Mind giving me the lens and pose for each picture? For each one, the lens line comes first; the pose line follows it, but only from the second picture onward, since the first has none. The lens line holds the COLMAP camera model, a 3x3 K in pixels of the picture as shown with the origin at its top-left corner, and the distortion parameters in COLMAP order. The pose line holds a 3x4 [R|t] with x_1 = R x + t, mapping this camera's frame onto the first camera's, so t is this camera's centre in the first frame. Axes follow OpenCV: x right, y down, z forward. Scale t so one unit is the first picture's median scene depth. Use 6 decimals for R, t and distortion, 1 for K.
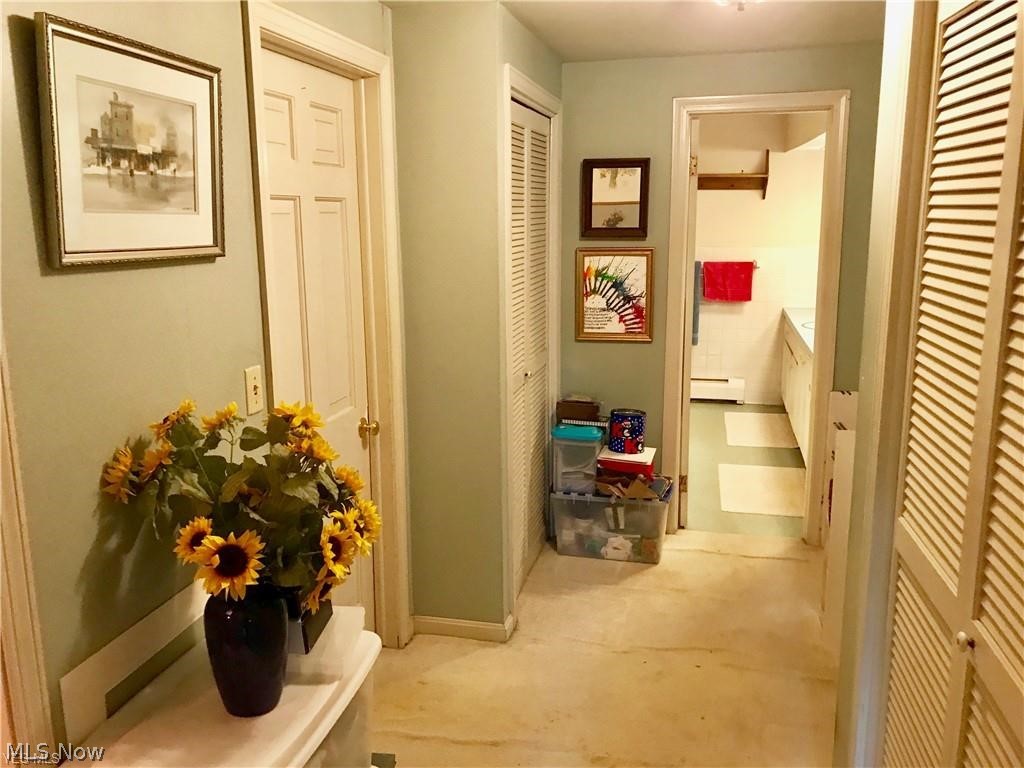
lens RADIAL K [[846.6, 0, 512.0], [0, 846.6, 384.0], [0, 0, 1]] dist [0.001495, -0.011121]
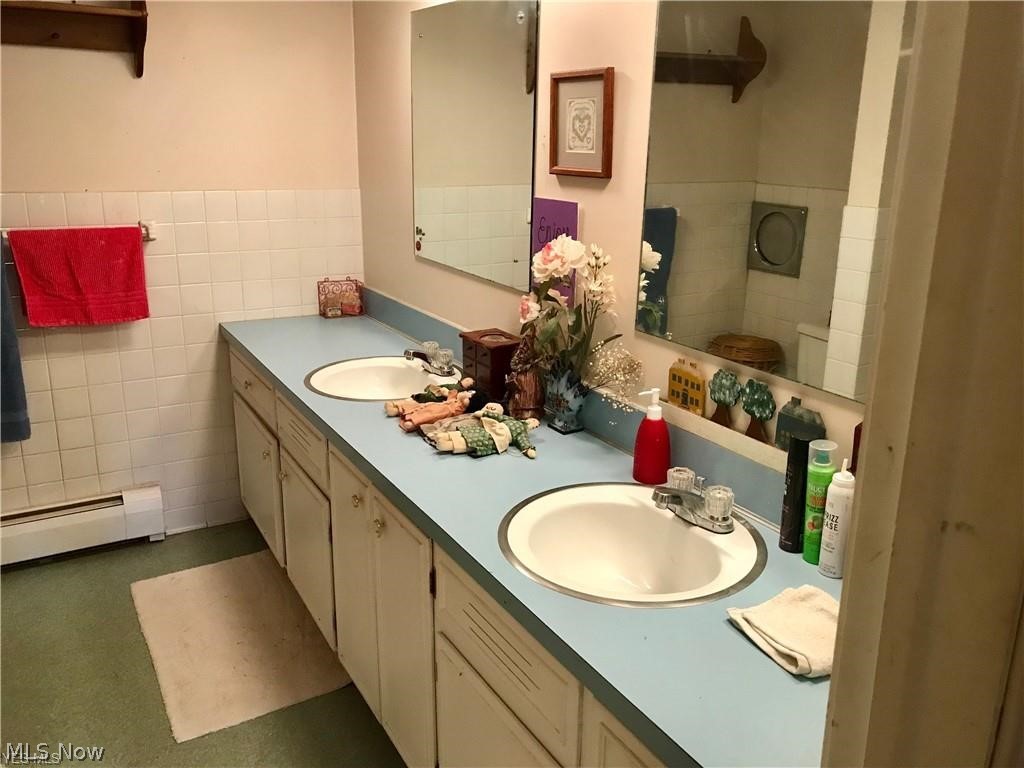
lens RADIAL K [[846.6, 0, 512.0], [0, 846.6, 384.0], [0, 0, 1]] dist [0.001495, -0.011121]
pose [[0.732229, -0.172072, 0.658962, 0.126841], [0.115432, 0.984914, 0.128921, -0.098106], [-0.671205, -0.018335, 0.741045, 0.550849]]
